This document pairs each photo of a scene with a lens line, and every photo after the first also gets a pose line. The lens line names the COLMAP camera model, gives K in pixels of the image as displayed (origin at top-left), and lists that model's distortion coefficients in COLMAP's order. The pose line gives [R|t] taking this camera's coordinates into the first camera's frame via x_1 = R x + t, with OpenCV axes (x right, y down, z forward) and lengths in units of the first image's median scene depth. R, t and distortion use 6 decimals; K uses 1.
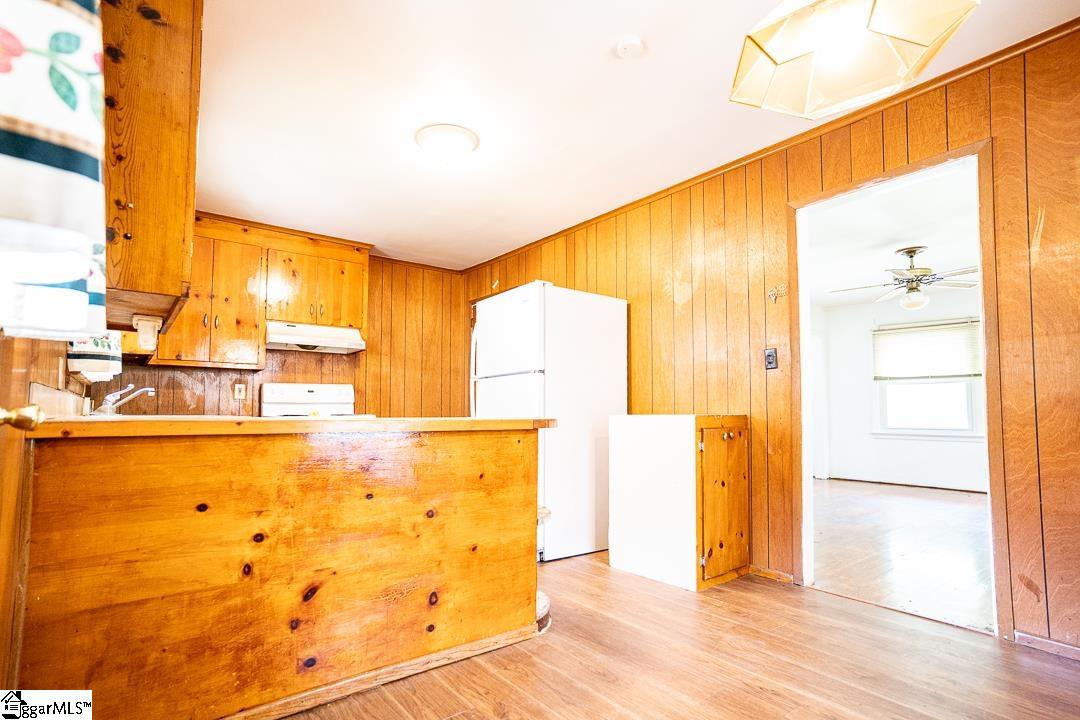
lens RADIAL K [[538.8, 0, 535.5], [0, 538.8, 387.6], [0, 0, 1]] dist [-0.025359, 0.030579]
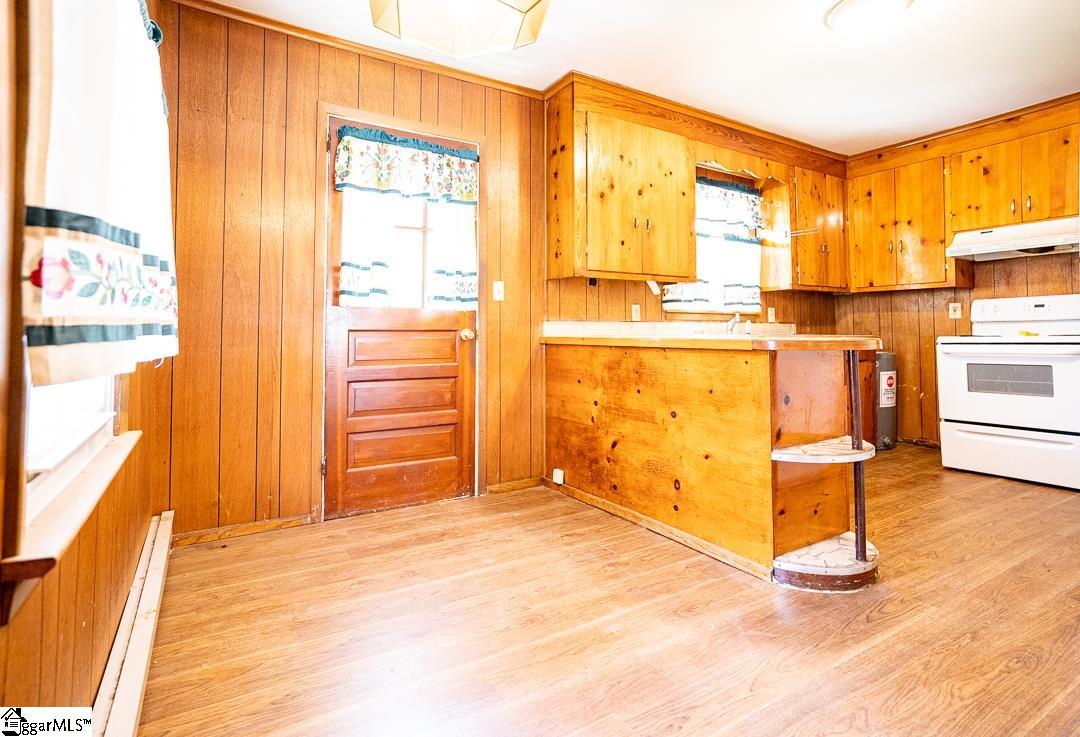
lens RADIAL K [[535.2, 0, 538.0], [0, 535.2, 315.9], [0, 0, 1]] dist [0.001857, 0.000681]
pose [[-0.100431, -0.036816, -0.994263, 1.040255], [0.049952, 0.997868, -0.041996, 0.043887], [0.993689, -0.053883, -0.098378, 0.805201]]
